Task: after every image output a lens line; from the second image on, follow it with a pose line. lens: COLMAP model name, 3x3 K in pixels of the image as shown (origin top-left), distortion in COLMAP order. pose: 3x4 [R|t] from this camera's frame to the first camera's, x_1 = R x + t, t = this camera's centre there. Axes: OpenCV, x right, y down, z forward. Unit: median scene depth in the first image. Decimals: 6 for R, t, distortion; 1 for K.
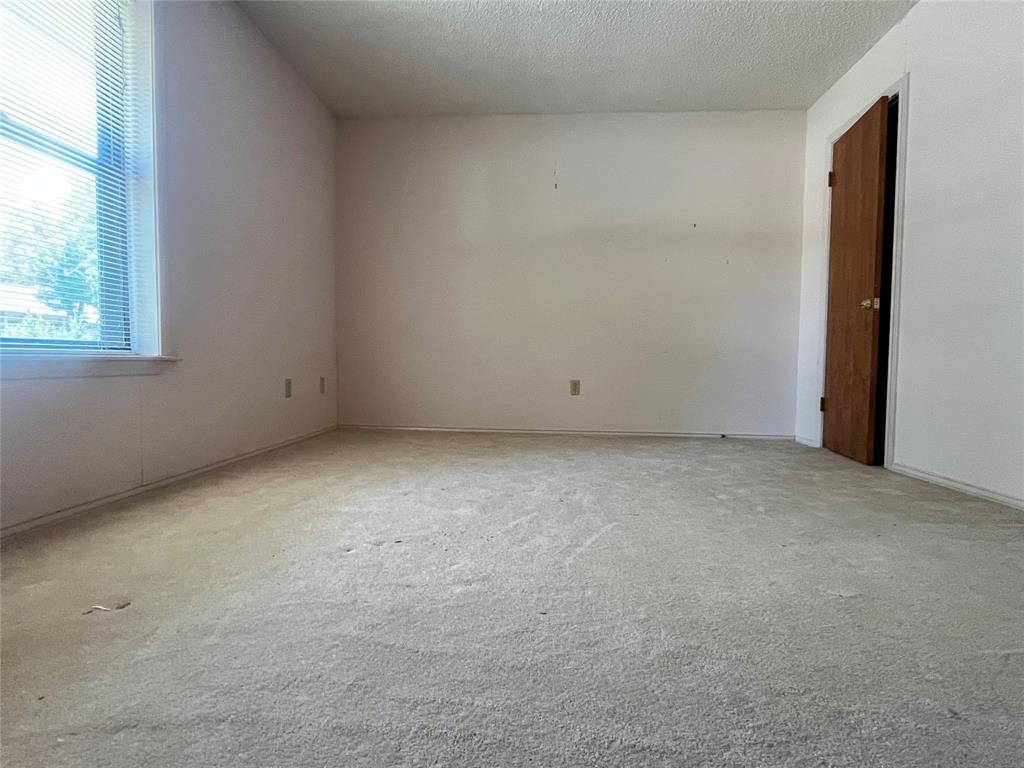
lens RADIAL K [[485.5, 0, 508.2], [0, 485.5, 380.9], [0, 0, 1]] dist [0.000724, 0.002006]
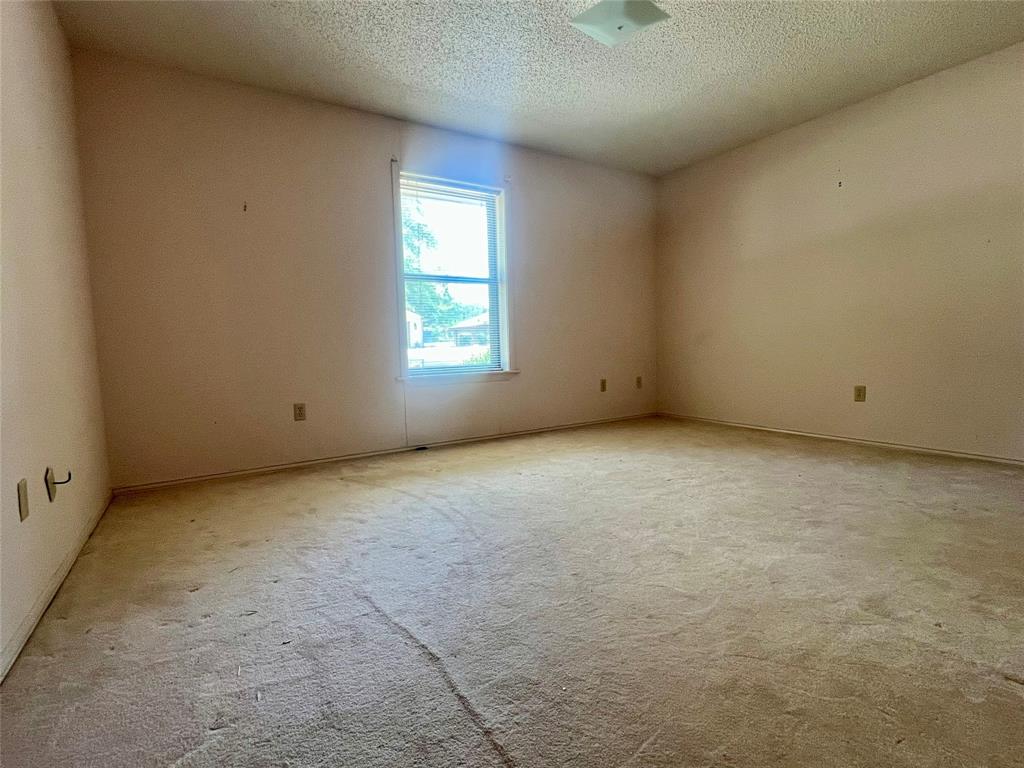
lens RADIAL K [[485.5, 0, 518.3], [0, 485.5, 384.2], [0, 0, 1]] dist [0.000724, 0.002006]
pose [[0.610919, 0.036294, -0.790861, 0.904809], [-0.000014, 0.998949, 0.045832, -0.091384], [0.791693, -0.027989, 0.610278, -0.185815]]
